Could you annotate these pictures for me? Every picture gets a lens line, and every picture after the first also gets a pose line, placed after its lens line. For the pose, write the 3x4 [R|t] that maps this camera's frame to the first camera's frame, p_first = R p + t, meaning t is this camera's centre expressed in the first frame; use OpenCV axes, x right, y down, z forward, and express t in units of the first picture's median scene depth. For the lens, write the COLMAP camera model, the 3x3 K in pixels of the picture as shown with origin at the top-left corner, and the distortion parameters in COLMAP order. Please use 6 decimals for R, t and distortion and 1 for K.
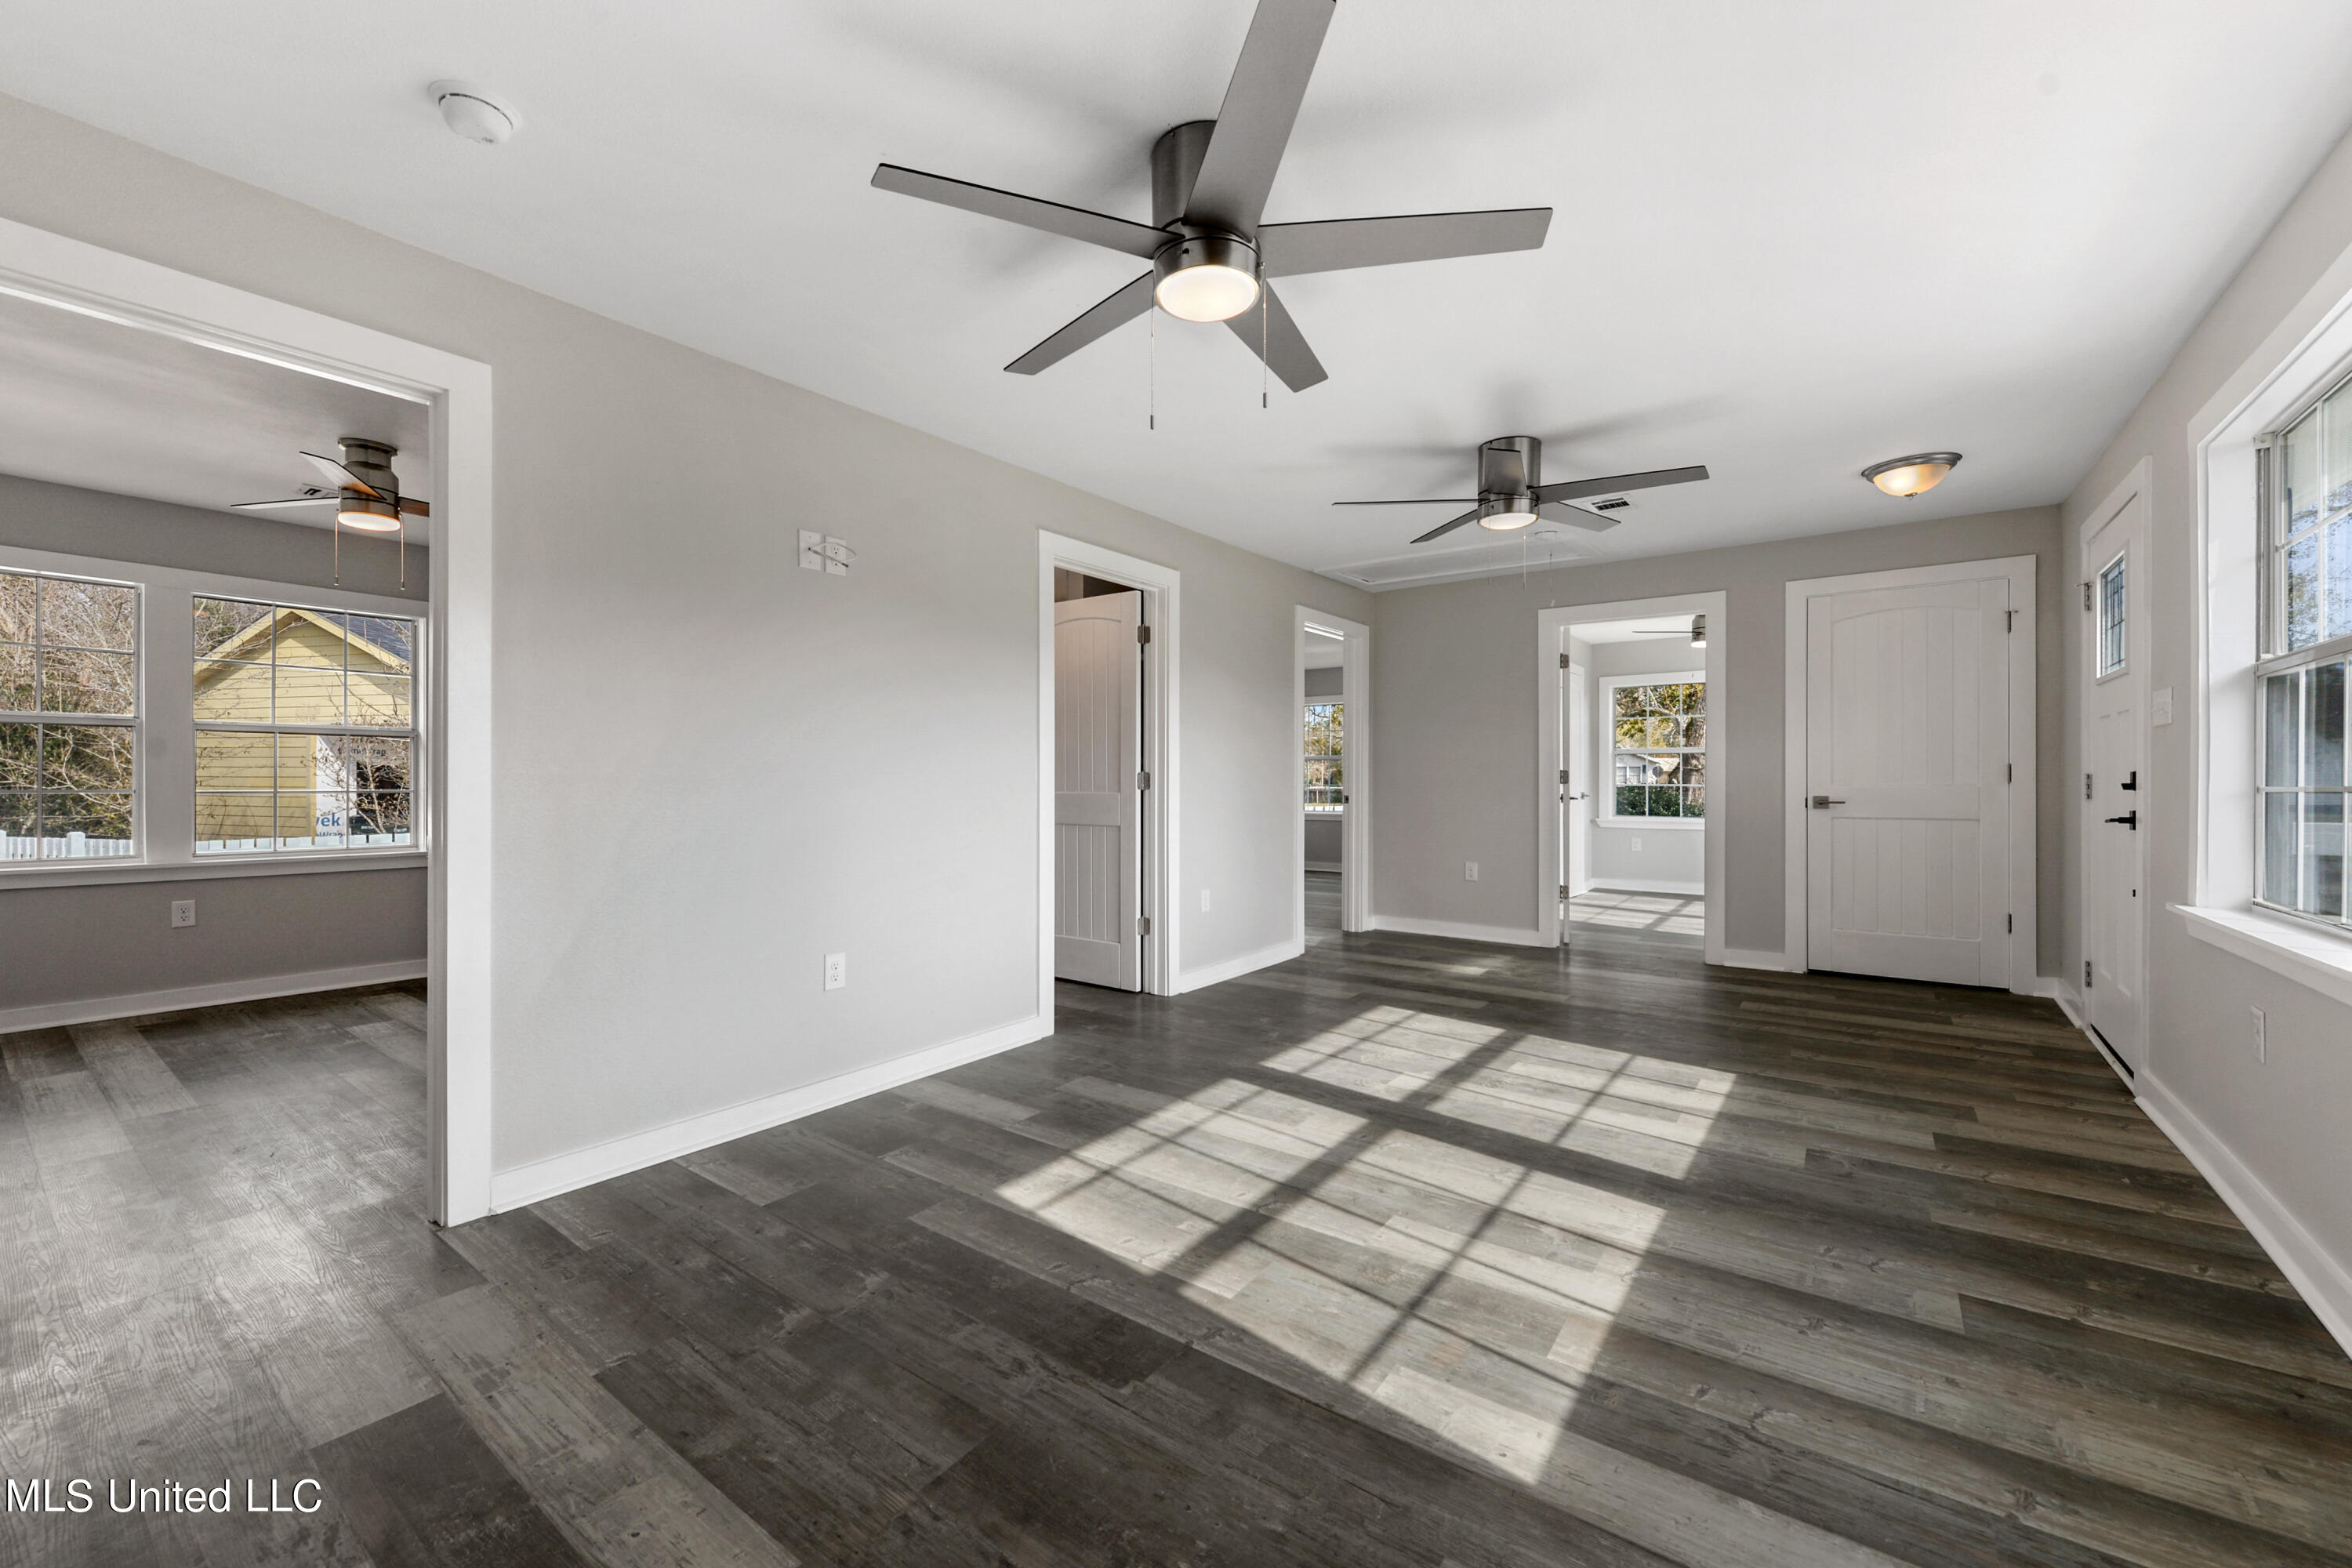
lens RADIAL K [[934.1, 0, 1164.5], [0, 934.1, 767.7], [0, 0, 1]] dist [0.002537, -0.000012]
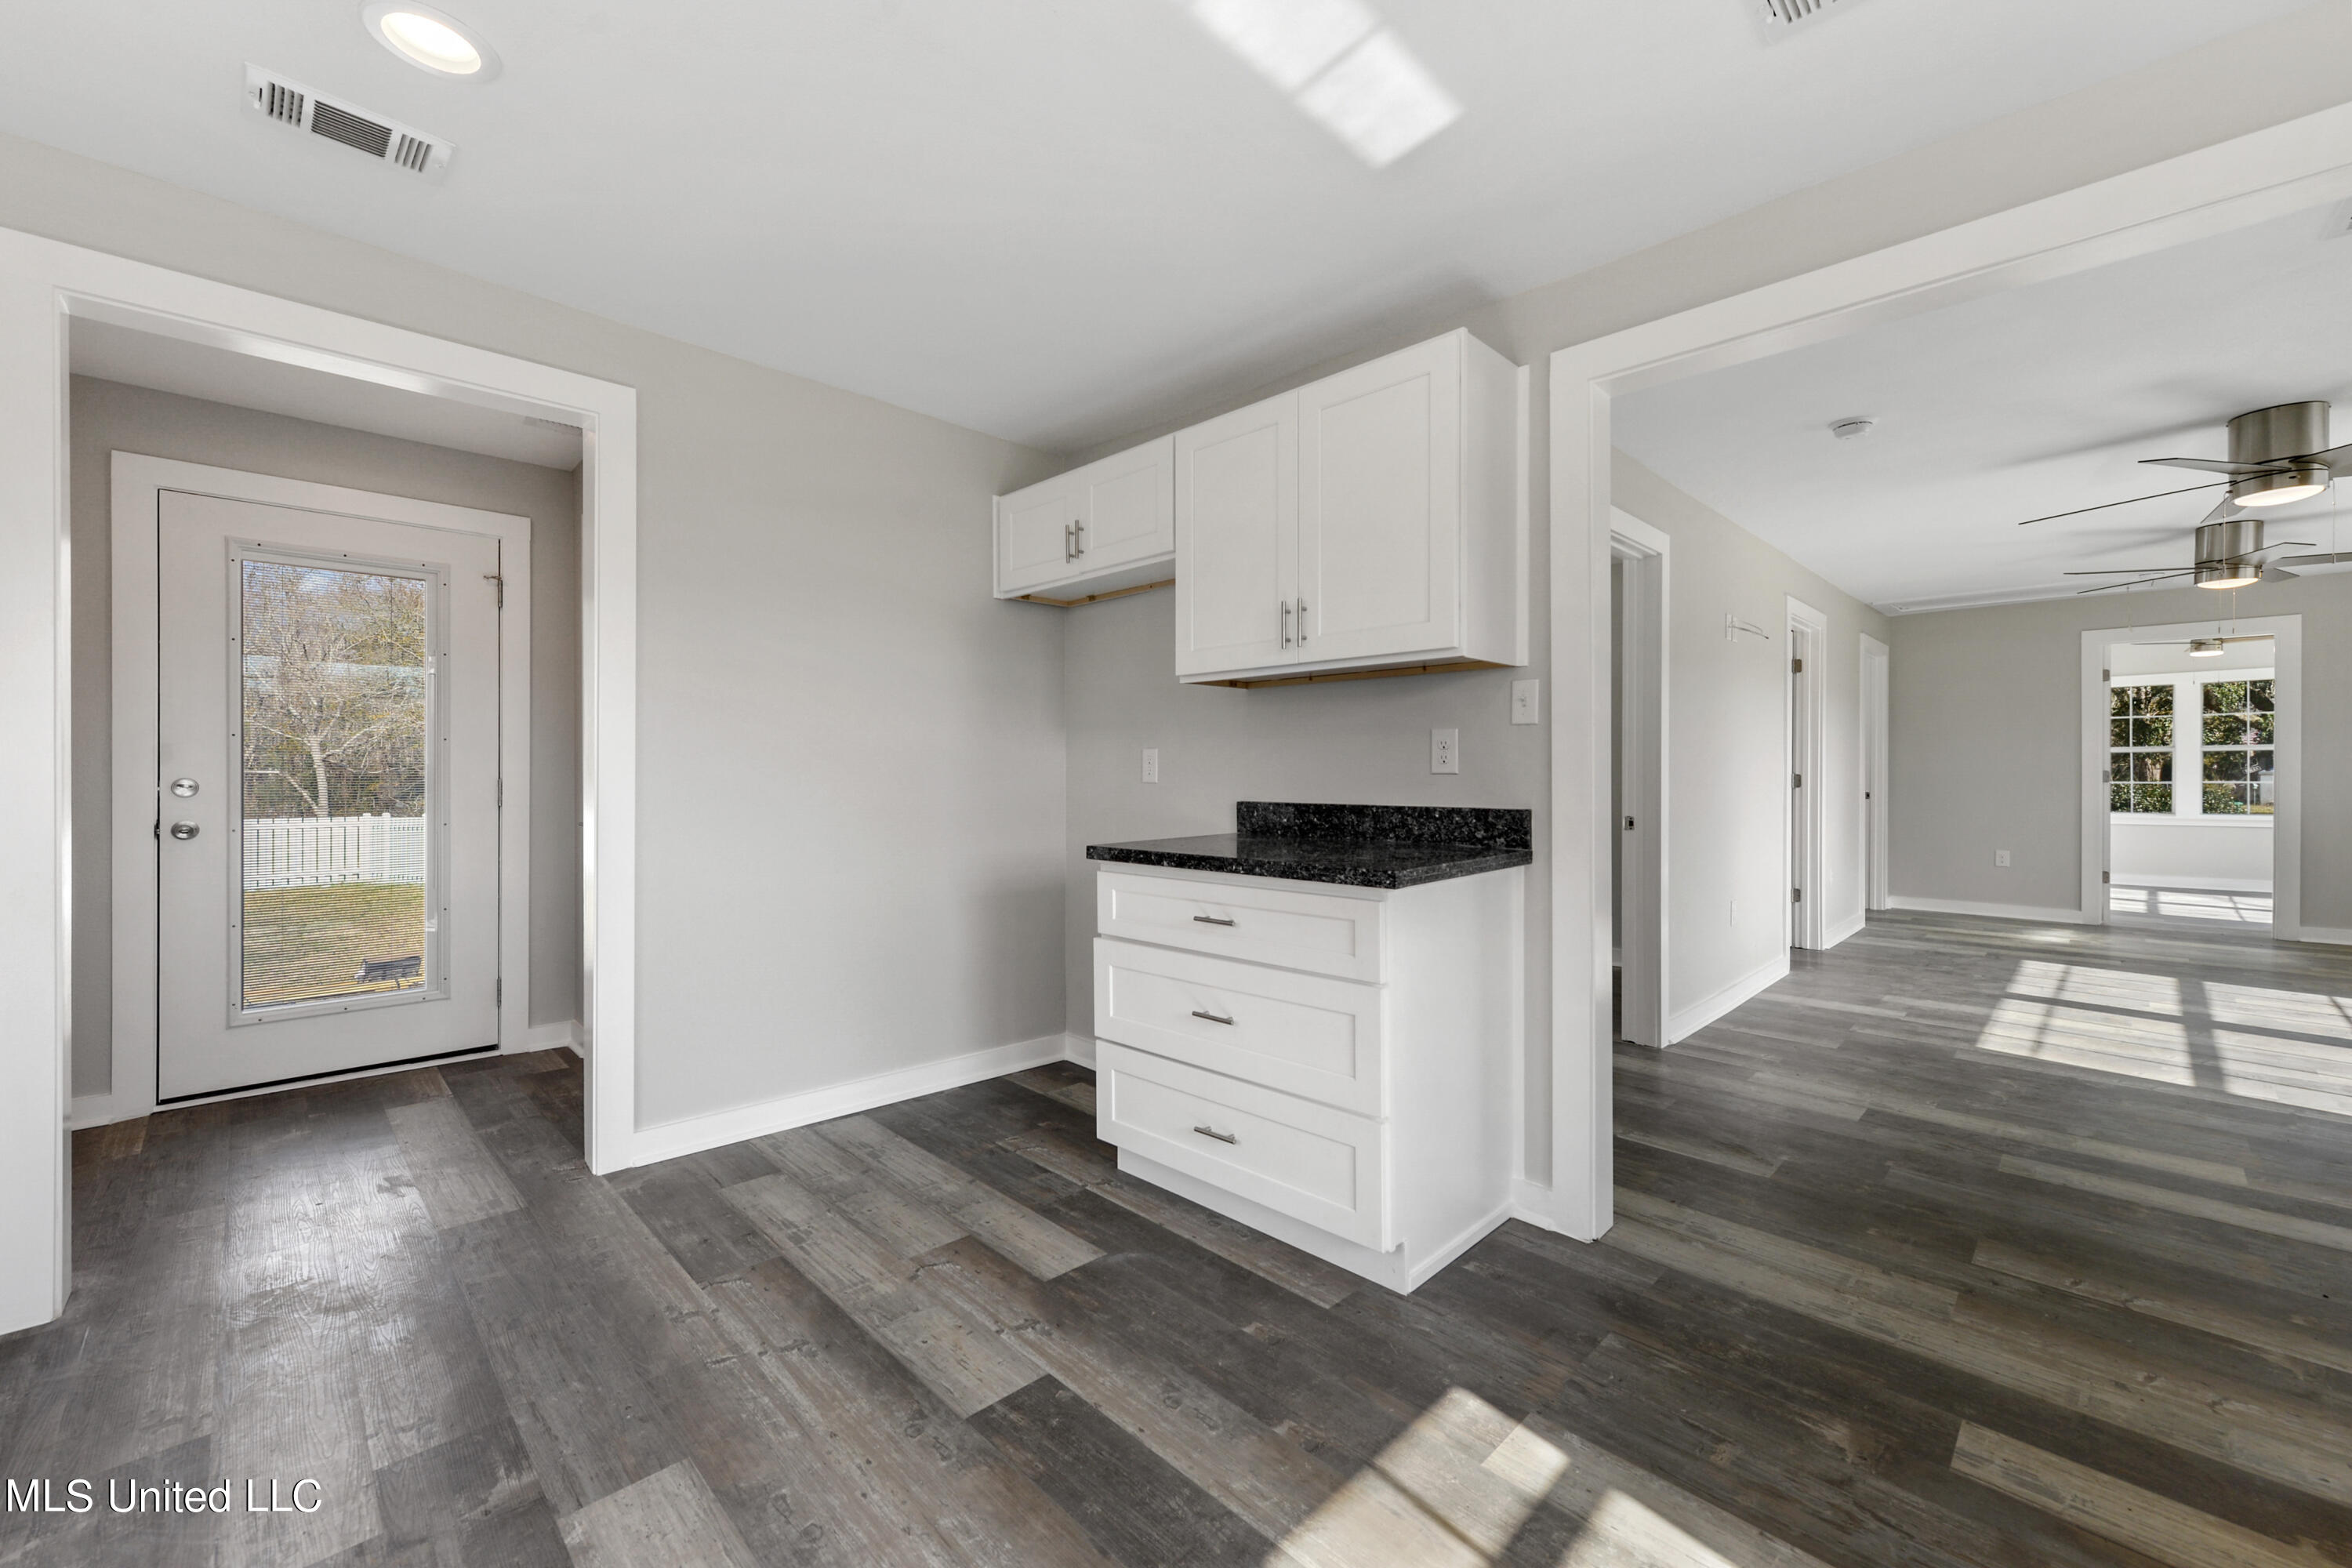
lens RADIAL K [[934.1, 0, 1164.5], [0, 934.1, 767.7], [0, 0, 1]] dist [0.002537, -0.000012]
pose [[0.988695, -0.000493, -0.149937, -1.157515], [0.001736, 0.999965, 0.008162, -0.025825], [0.149928, -0.008330, 0.988662, -0.663704]]
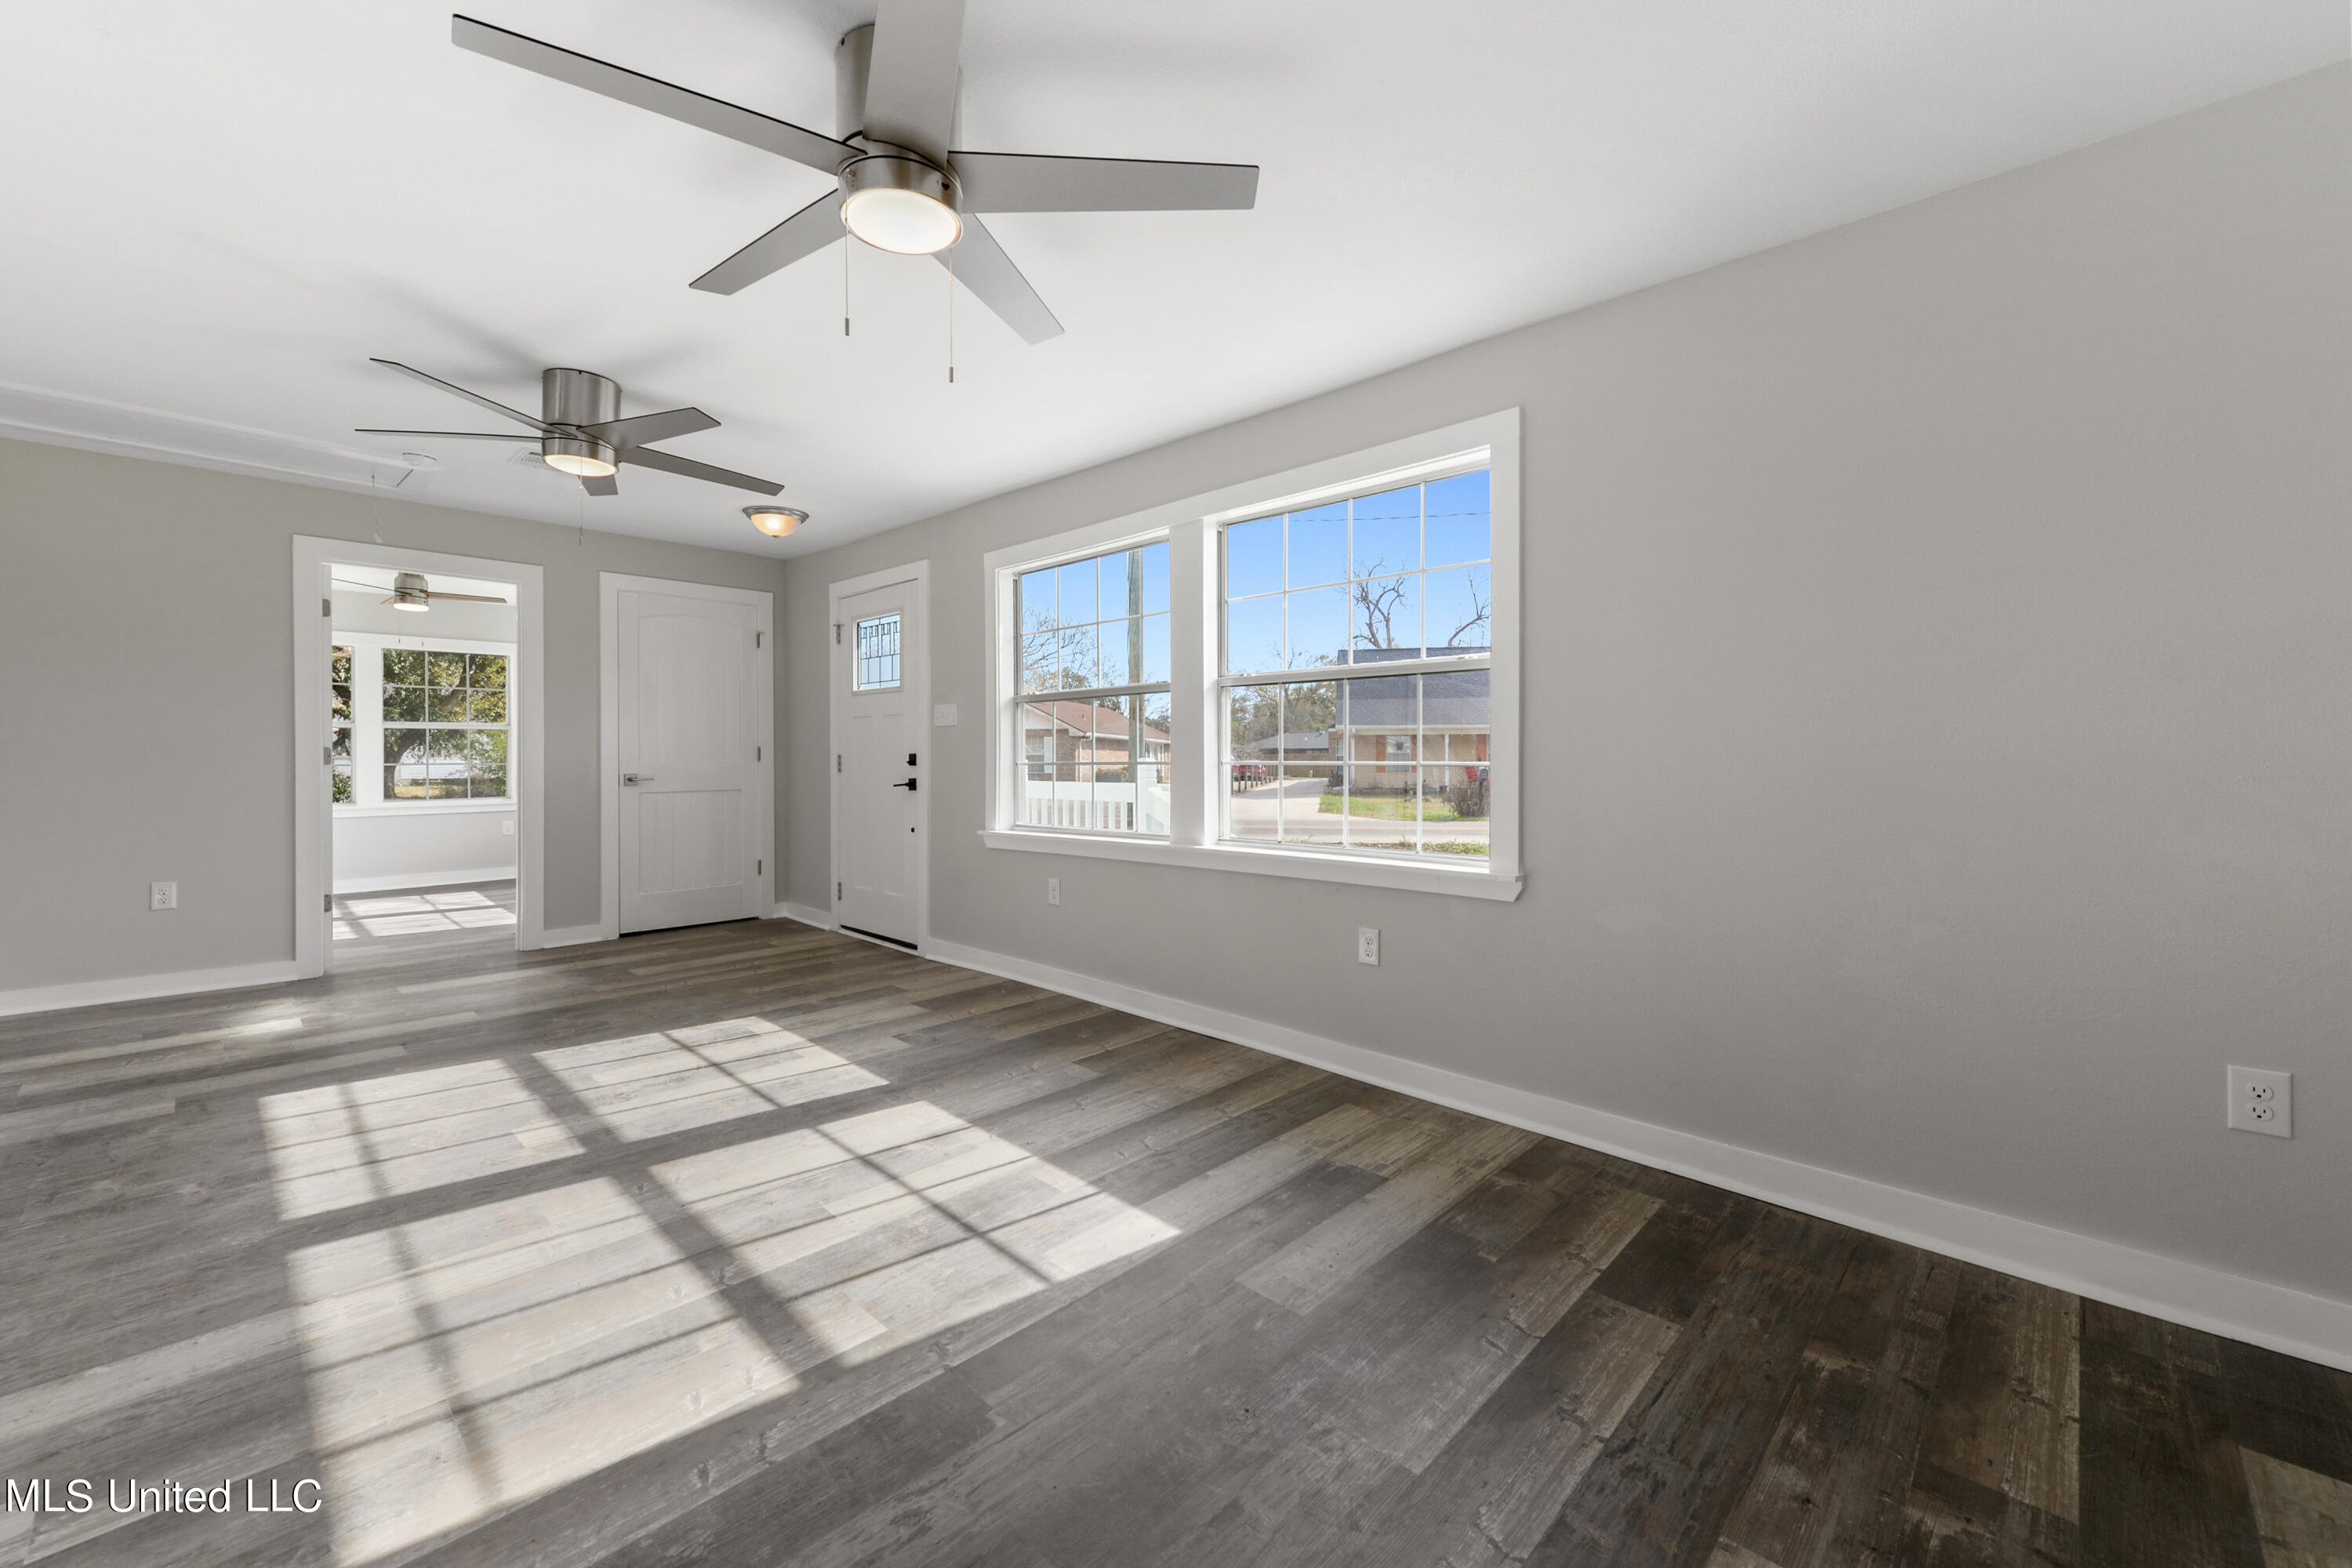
lens RADIAL K [[934.1, 0, 1164.5], [0, 934.1, 767.7], [0, 0, 1]] dist [0.002537, -0.000012]
pose [[0.121645, -0.012291, 0.992498, -0.565441], [-0.010894, 0.999847, 0.013718, 0.001678], [-0.992514, -0.012481, 0.121492, 0.444151]]
